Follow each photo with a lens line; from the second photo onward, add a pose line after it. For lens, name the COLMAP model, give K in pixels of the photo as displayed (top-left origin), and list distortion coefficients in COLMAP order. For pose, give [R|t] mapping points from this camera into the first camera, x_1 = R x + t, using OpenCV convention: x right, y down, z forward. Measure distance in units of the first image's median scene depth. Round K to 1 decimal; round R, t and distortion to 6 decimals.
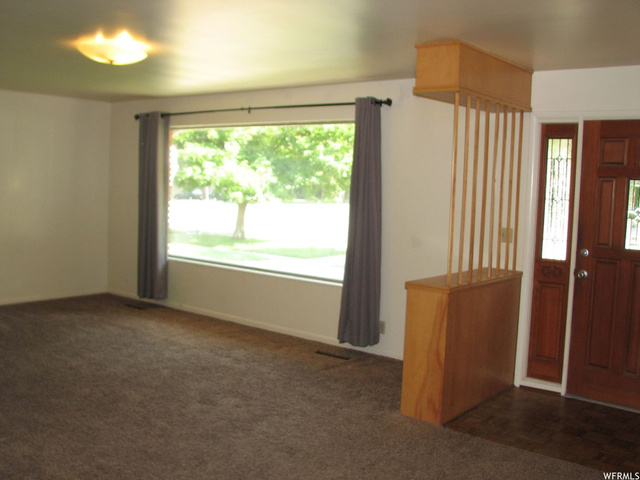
lens RADIAL K [[700.0, 0, 320.0], [0, 700.0, 240.0], [0, 0, 1]] dist [-0.197693, 0.303847]
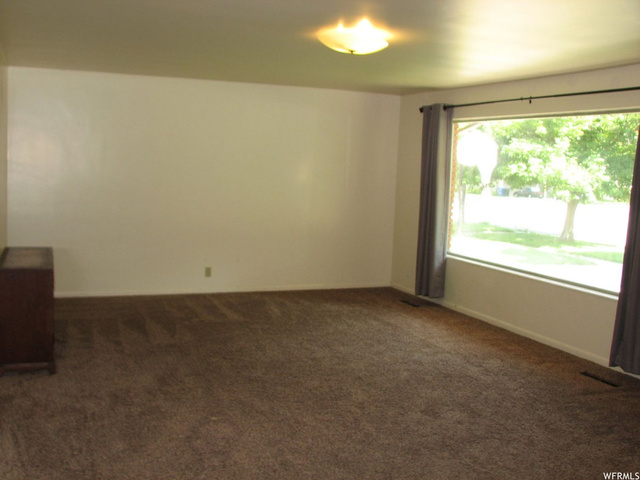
lens RADIAL K [[700.0, 0, 320.0], [0, 700.0, 240.0], [0, 0, 1]] dist [-0.197693, 0.303847]
pose [[0.879857, 0.053150, -0.472258, 0.095060], [-0.050945, 0.998549, 0.017466, -0.004547], [0.472501, 0.008691, 0.881287, 0.078515]]
